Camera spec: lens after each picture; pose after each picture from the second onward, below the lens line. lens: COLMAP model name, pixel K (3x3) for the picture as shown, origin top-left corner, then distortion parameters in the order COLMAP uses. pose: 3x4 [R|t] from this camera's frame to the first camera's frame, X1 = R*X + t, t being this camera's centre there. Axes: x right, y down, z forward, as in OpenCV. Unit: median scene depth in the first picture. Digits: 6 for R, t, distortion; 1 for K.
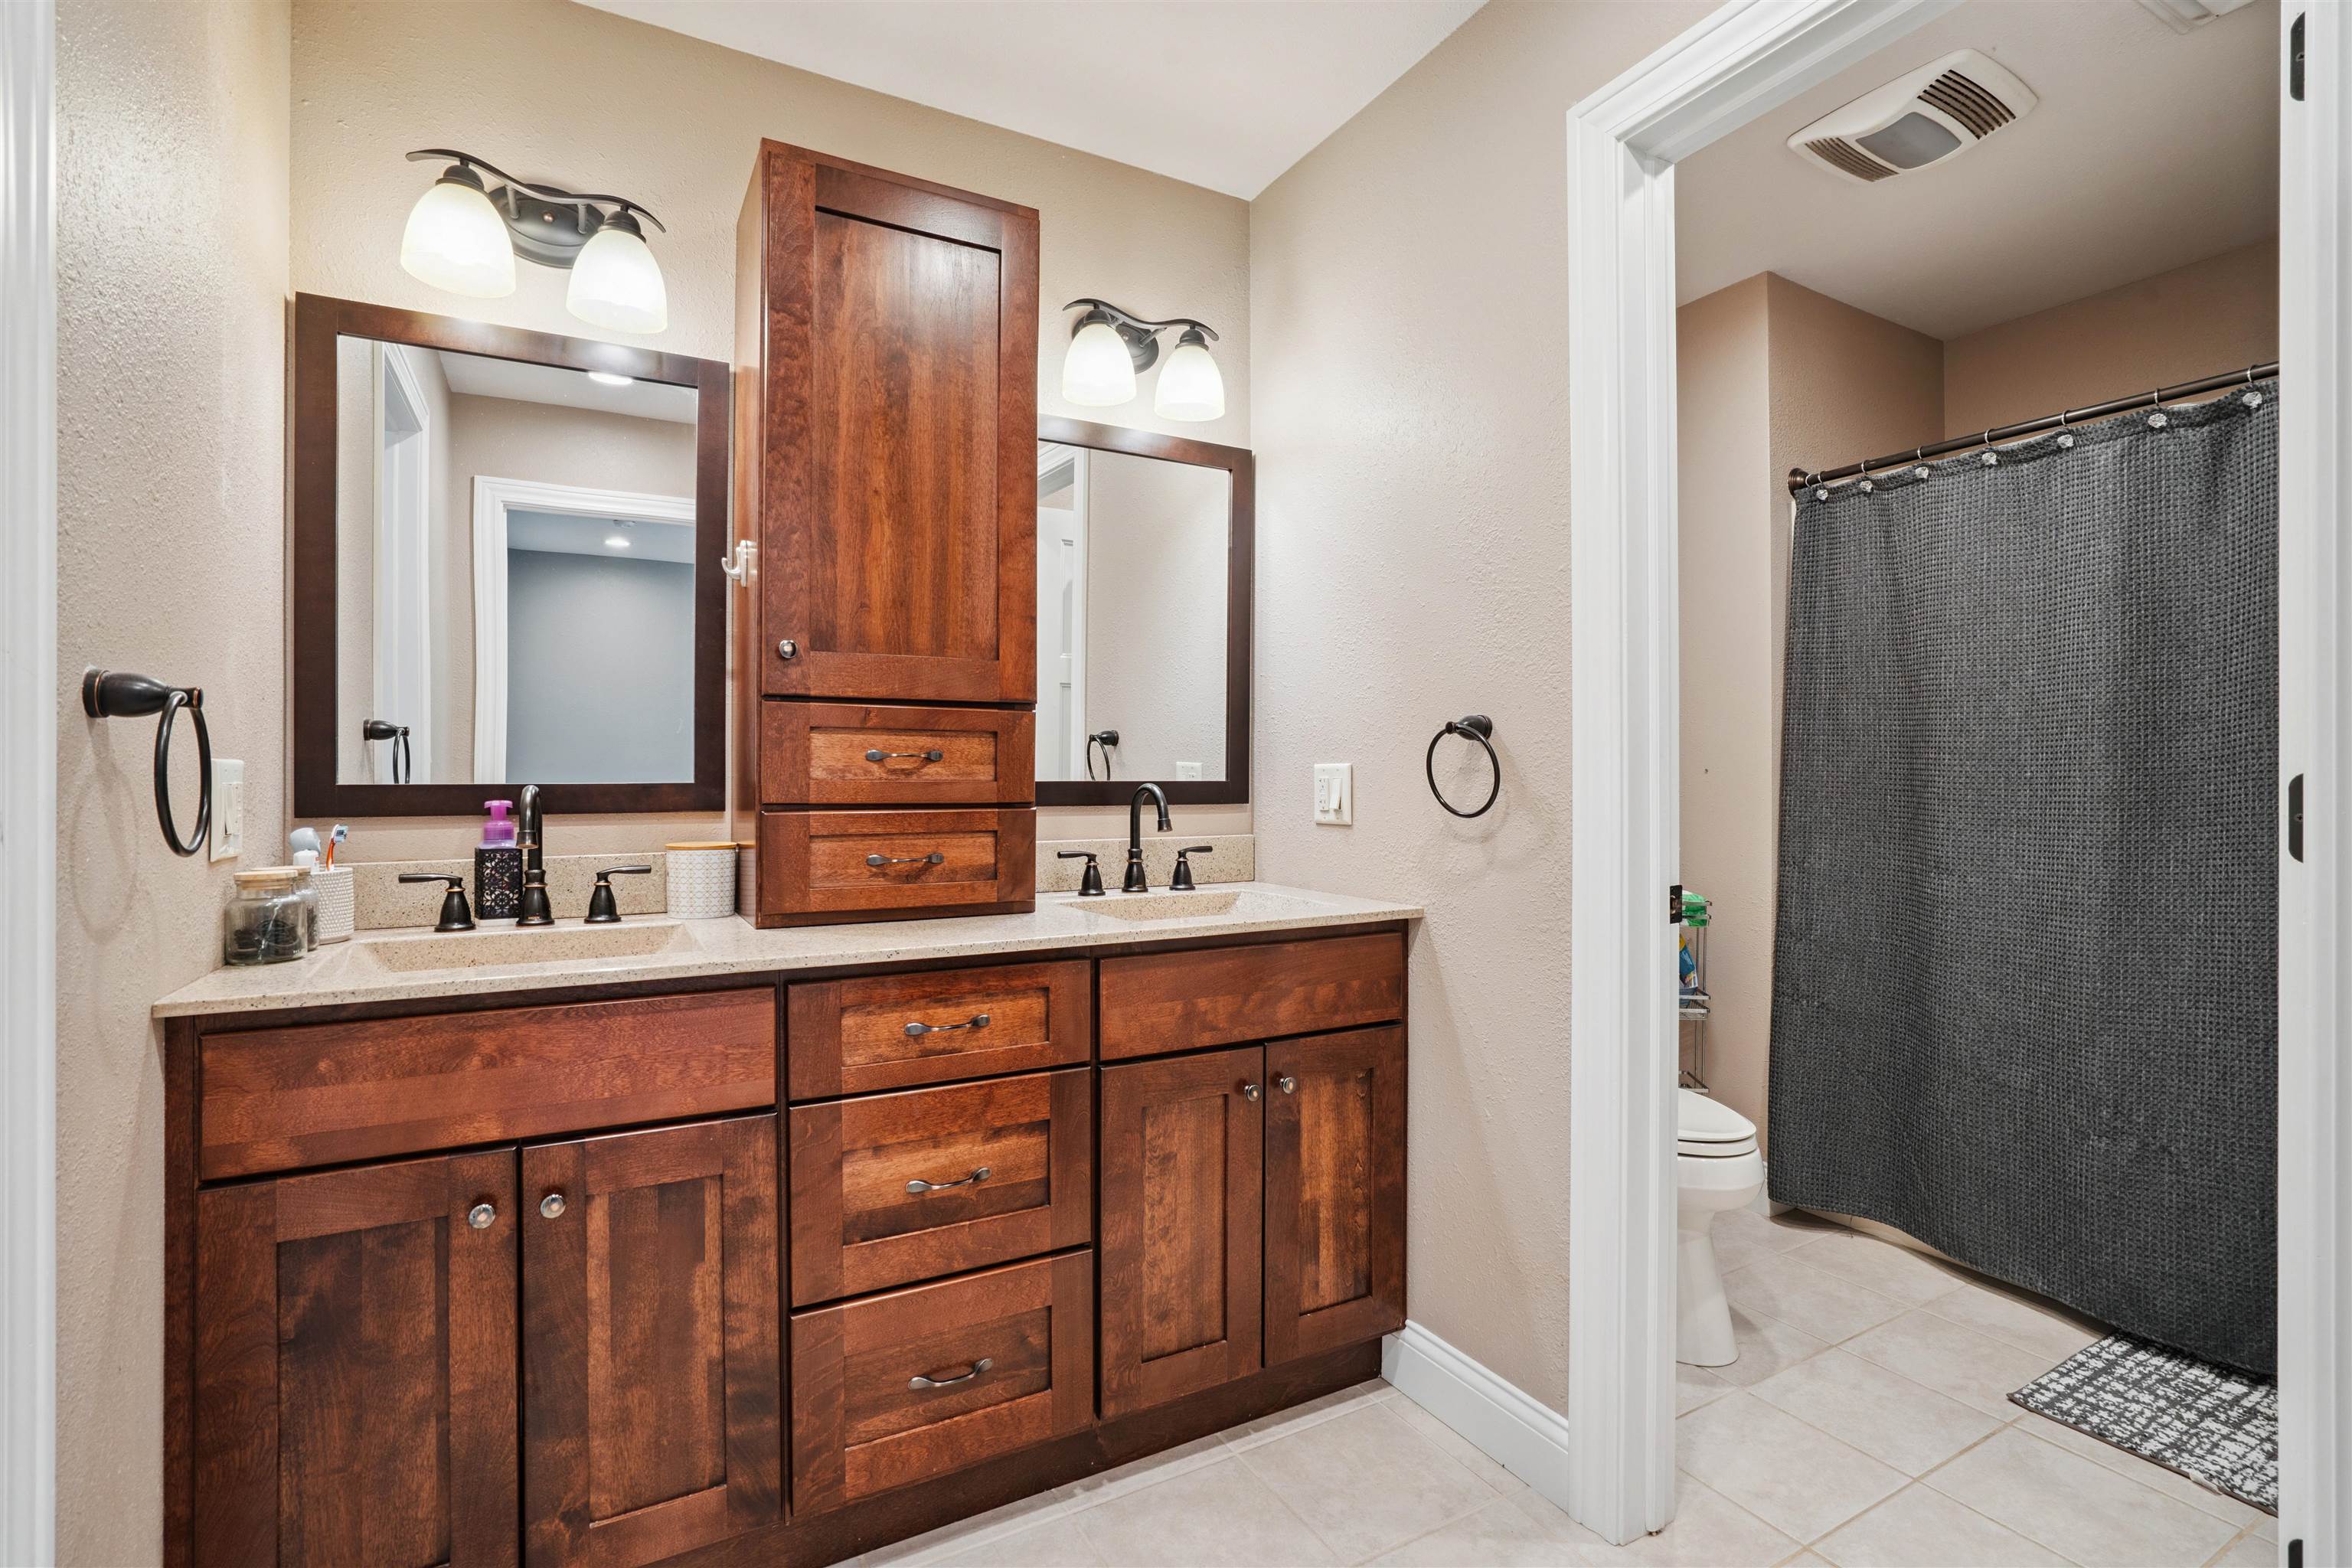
lens RADIAL K [[1087.3, 0, 1184.4], [0, 1087.3, 778.7], [0, 0, 1]] dist [-0.031326, 0.006837]
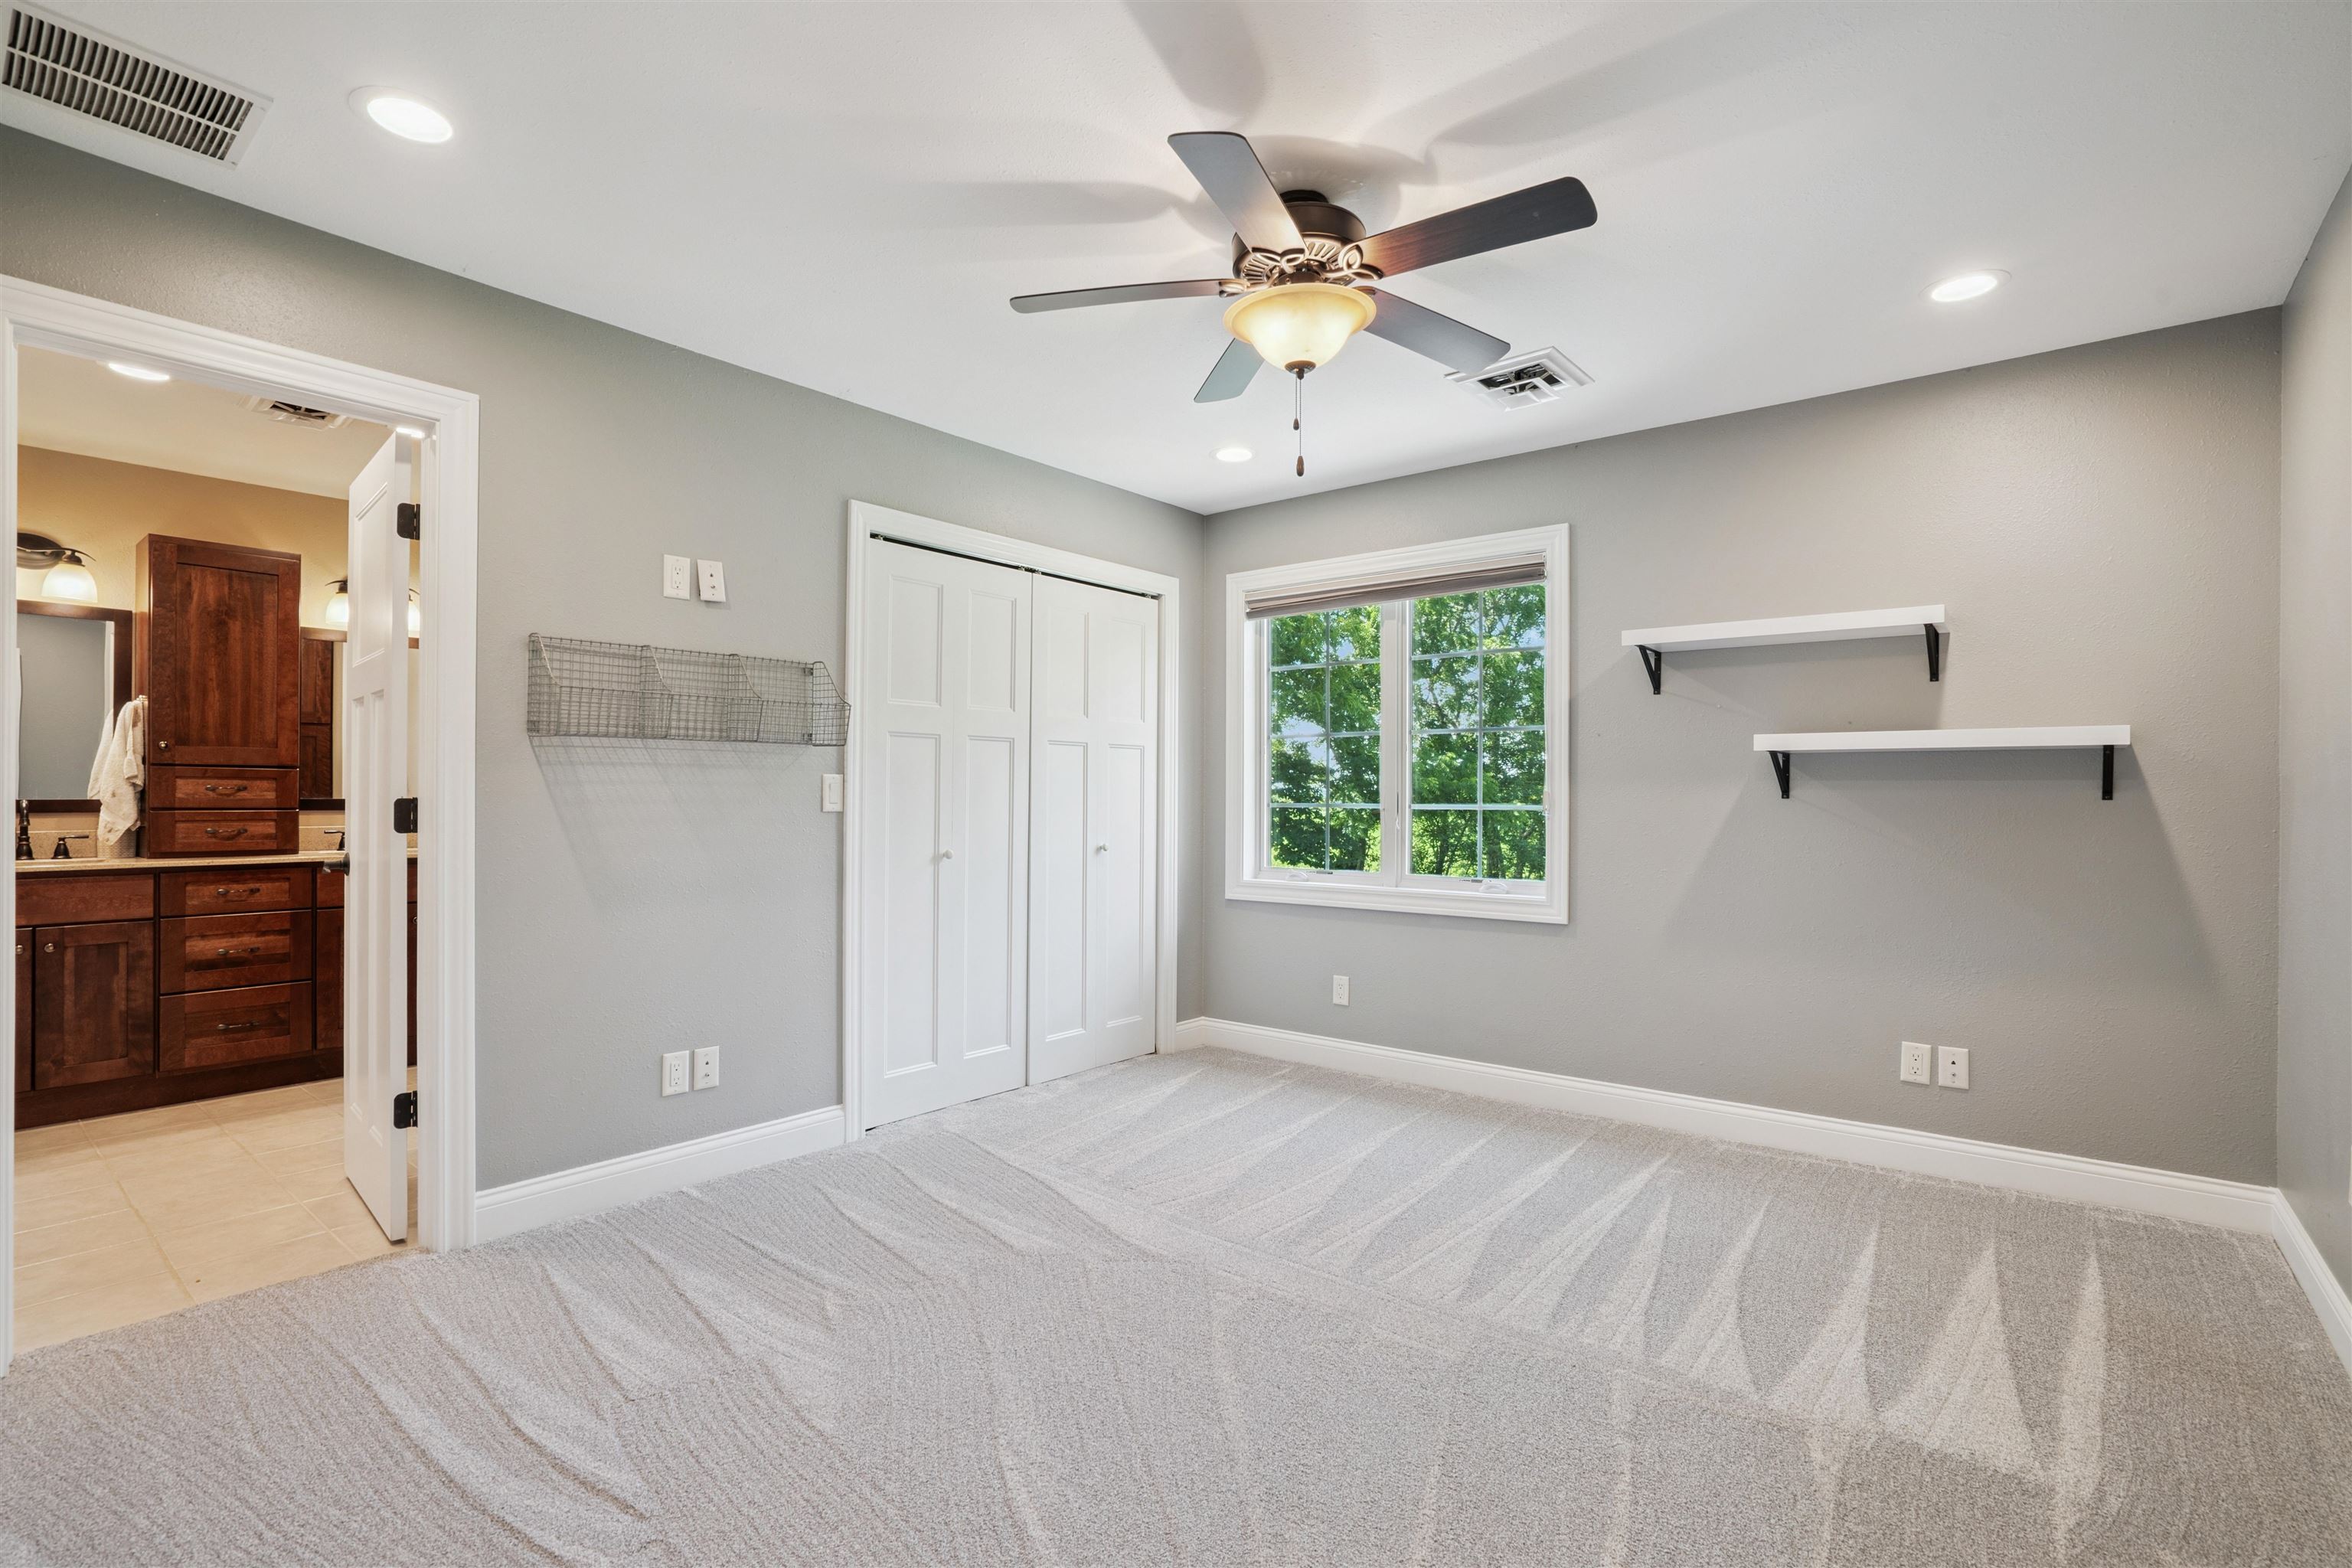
lens RADIAL K [[1087.3, 0, 1236.9], [0, 1087.3, 790.9], [0, 0, 1]] dist [-0.031326, 0.006837]
pose [[0.918545, 0.000945, 0.395315, 0.970931], [0.002027, 0.999973, -0.007101, 0.007353], [-0.395311, 0.007324, 0.918518, -2.290838]]
